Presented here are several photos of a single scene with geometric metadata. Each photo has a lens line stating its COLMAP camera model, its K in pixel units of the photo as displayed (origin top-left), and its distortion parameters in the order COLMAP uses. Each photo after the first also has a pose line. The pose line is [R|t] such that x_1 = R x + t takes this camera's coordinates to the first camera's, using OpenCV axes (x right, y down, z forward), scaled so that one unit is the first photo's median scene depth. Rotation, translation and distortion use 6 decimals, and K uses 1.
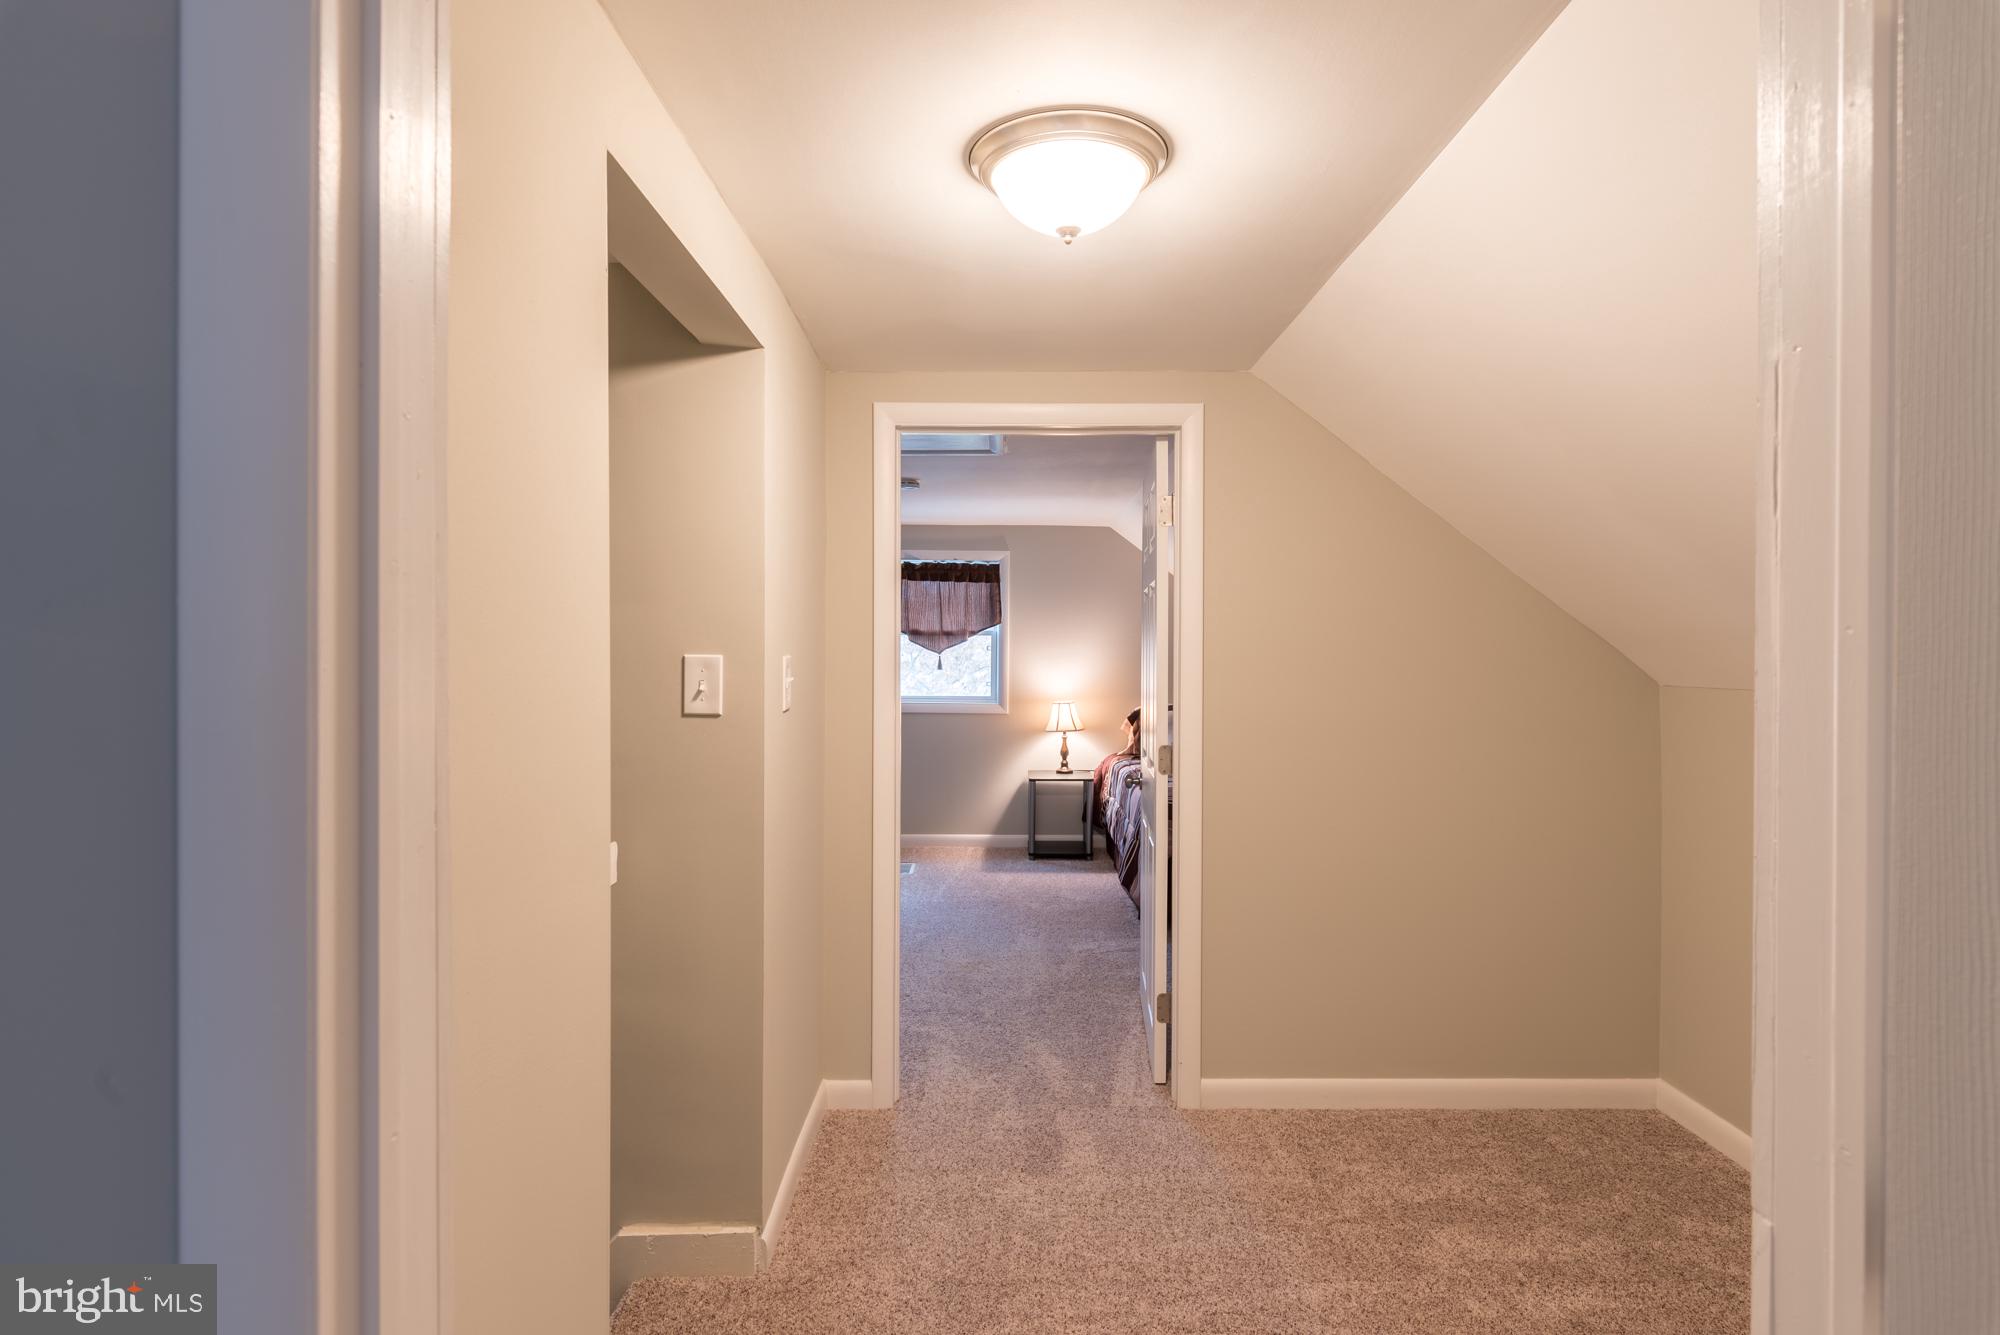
lens RADIAL K [[1026.0, 0, 1000.0], [0, 1026.0, 667.5], [0, 0, 1]] dist [-0.000947, -0.000098]
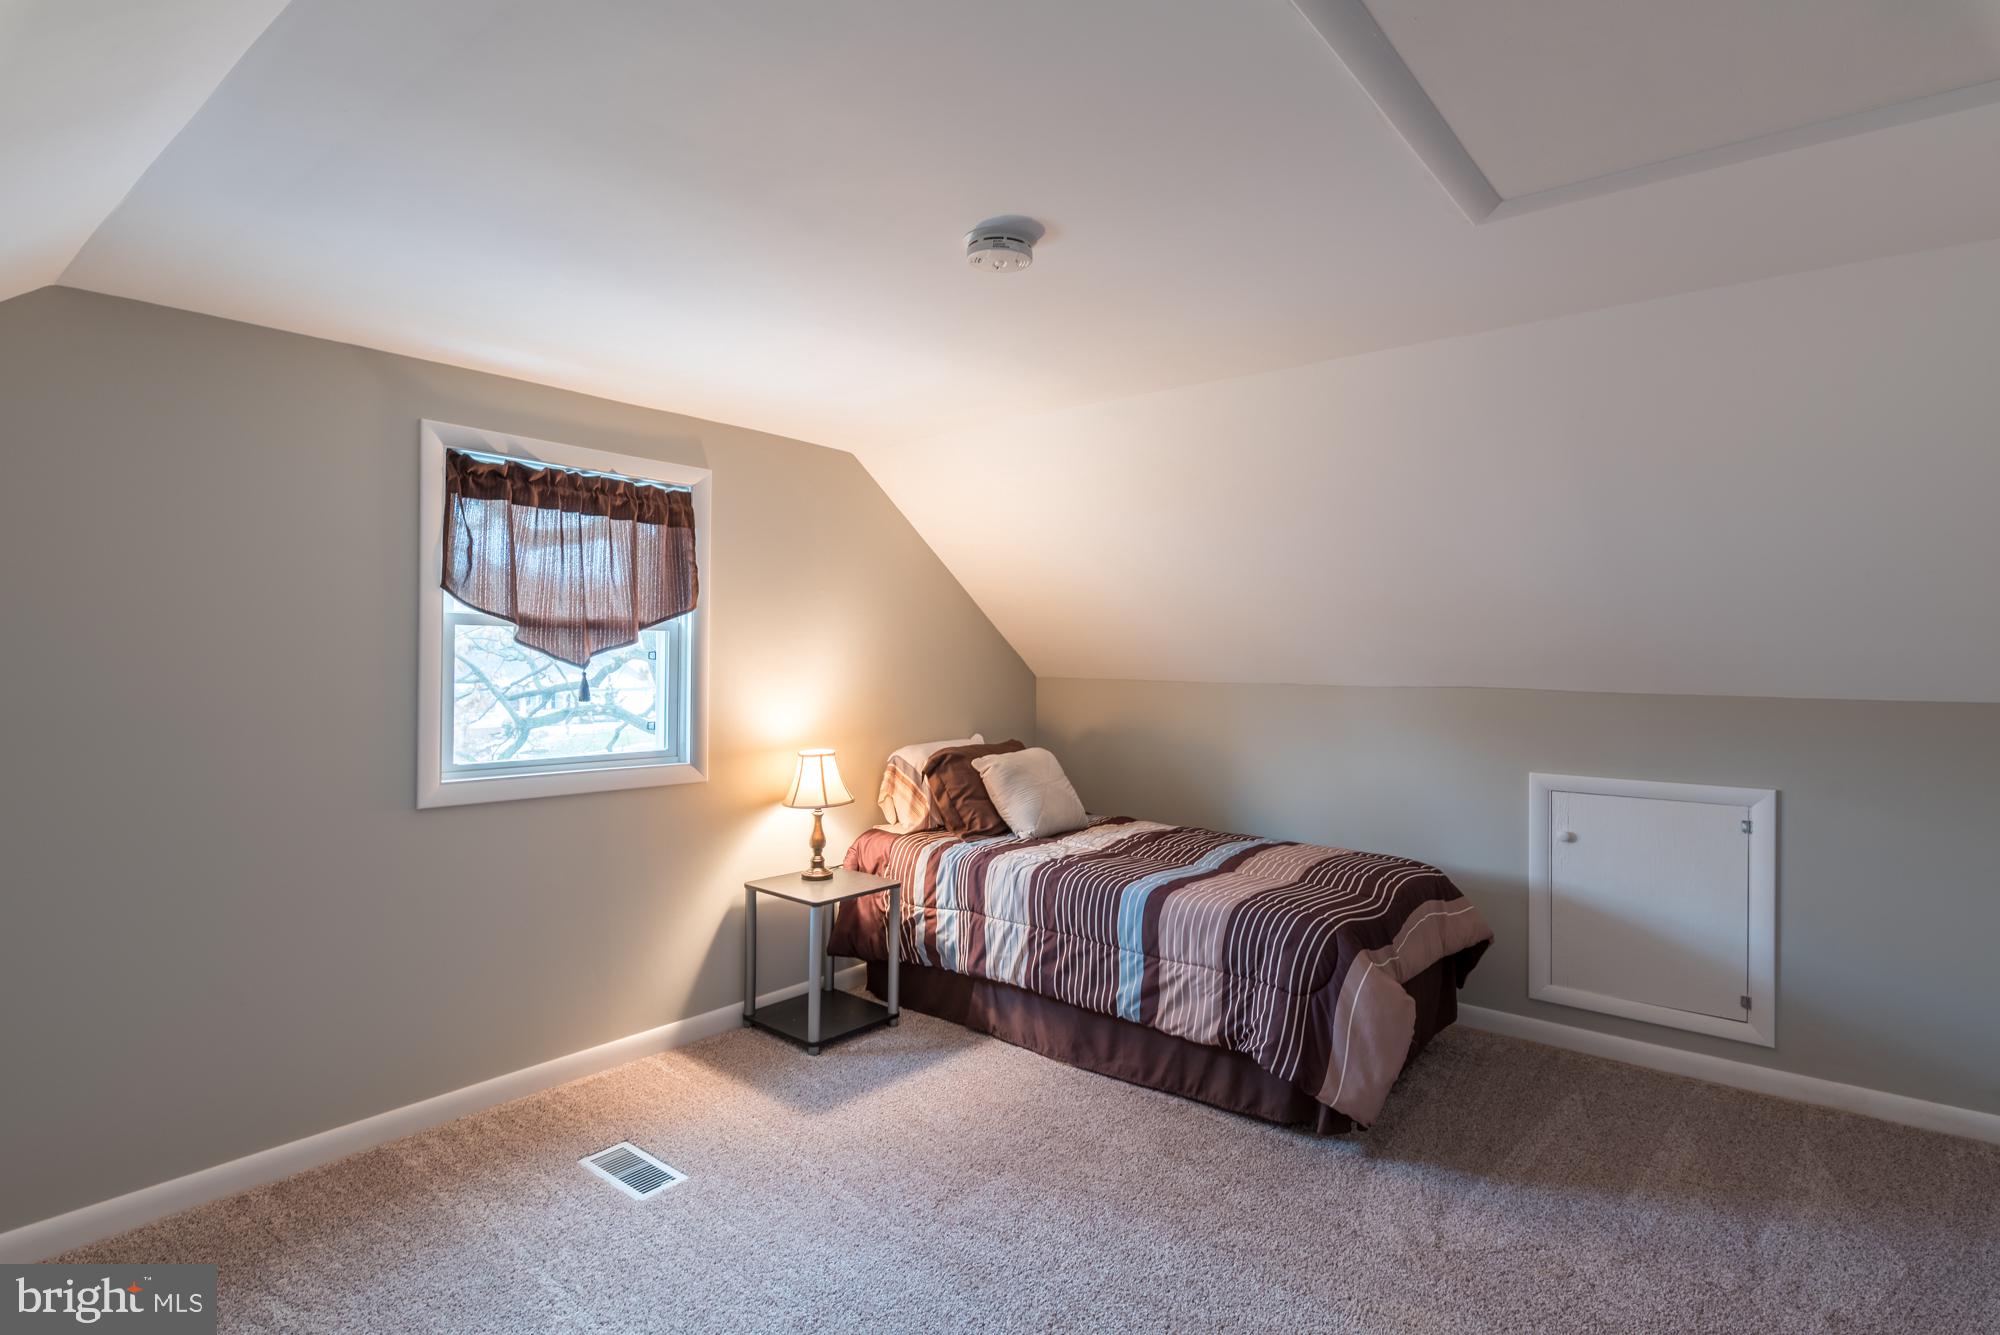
lens RADIAL K [[1026.0, 0, 1000.0], [0, 1026.0, 667.5], [0, 0, 1]] dist [-0.000947, -0.000098]
pose [[0.633669, -0.010247, 0.773536, -0.301013], [0.003283, 0.999939, 0.010556, -0.017981], [-0.773597, -0.004149, 0.633664, 0.554987]]
